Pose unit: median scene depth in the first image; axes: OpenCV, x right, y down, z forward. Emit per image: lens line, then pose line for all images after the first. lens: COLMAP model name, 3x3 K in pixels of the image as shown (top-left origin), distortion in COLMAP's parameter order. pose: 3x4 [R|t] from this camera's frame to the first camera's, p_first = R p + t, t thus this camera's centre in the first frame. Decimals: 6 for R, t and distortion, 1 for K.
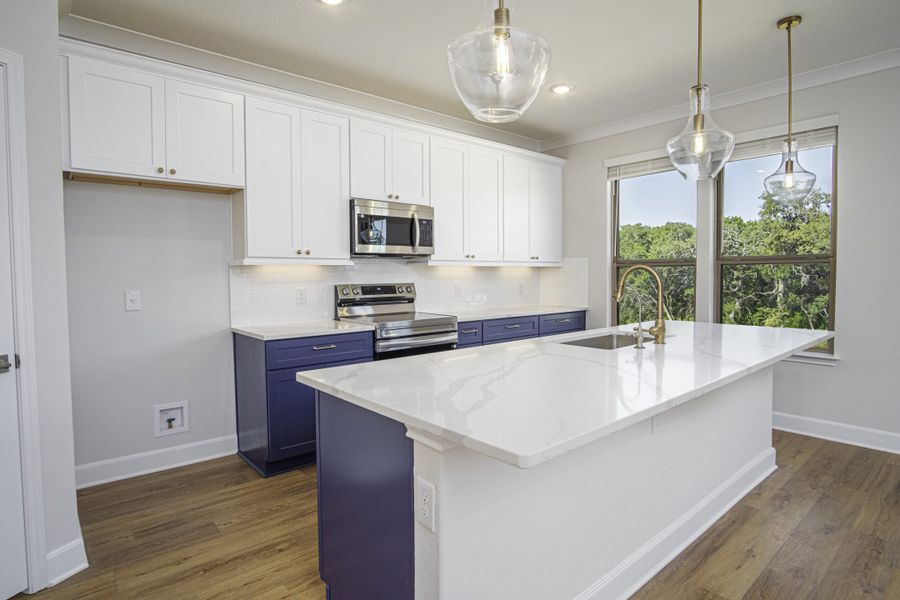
lens RADIAL K [[484.6, 0, 451.5], [0, 484.6, 292.8], [0, 0, 1]] dist [-0.030245, 0.005196]
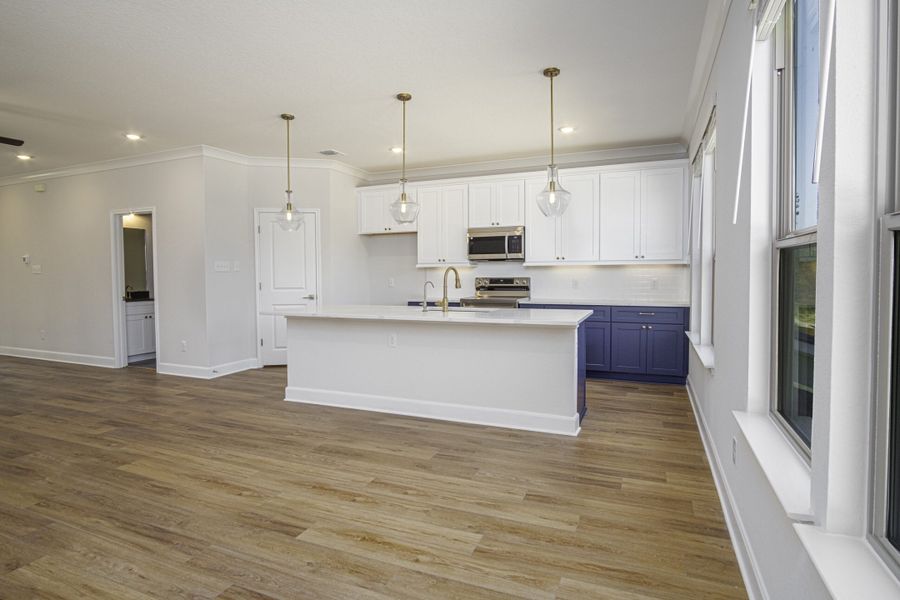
lens RADIAL K [[484.6, 0, 448.2], [0, 484.6, 296.0], [0, 0, 1]] dist [-0.030245, 0.005196]
pose [[0.435612, 0.047225, -0.898895, 1.256417], [-0.029241, 0.998838, 0.038305, -0.013463], [0.899659, 0.009598, 0.436487, 0.146275]]
